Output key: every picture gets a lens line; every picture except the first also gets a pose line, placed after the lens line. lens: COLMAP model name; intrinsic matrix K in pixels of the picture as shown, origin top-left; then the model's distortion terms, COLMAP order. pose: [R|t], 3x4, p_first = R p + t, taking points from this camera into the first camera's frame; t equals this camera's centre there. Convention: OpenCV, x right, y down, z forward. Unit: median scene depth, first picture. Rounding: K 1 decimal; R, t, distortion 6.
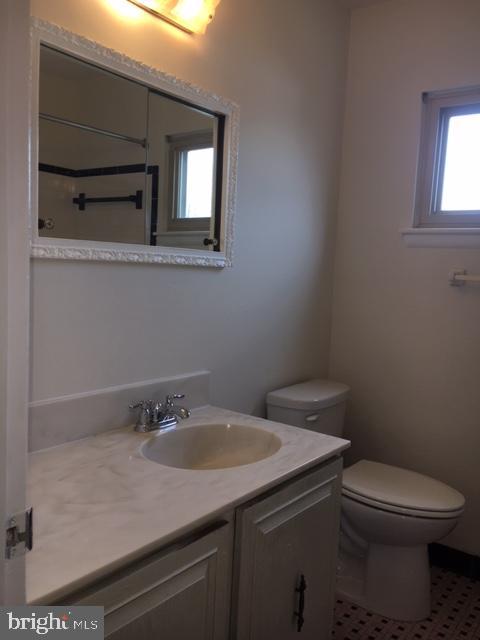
lens RADIAL K [[544.4, 0, 245.2], [0, 544.4, 322.4], [0, 0, 1]] dist [0.054295, -0.077764]
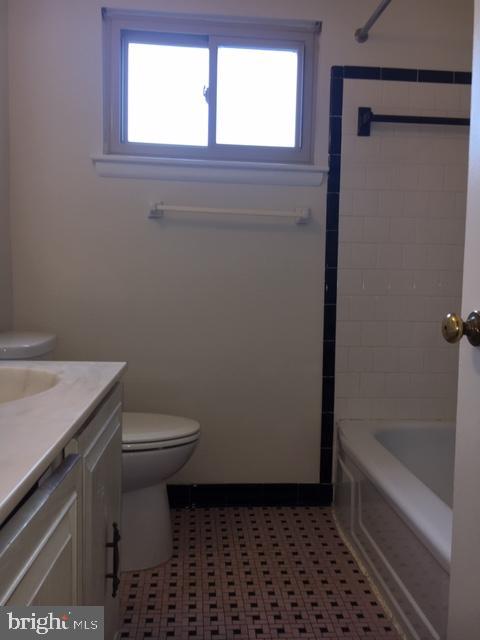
lens RADIAL K [[544.4, 0, 235.2], [0, 544.4, 322.5], [0, 0, 1]] dist [0.054295, -0.077764]
pose [[0.746799, -0.076128, 0.660678, -0.171695], [0.073907, 0.996773, 0.031315, 0.104226], [-0.660931, 0.025443, 0.750016, 0.188018]]
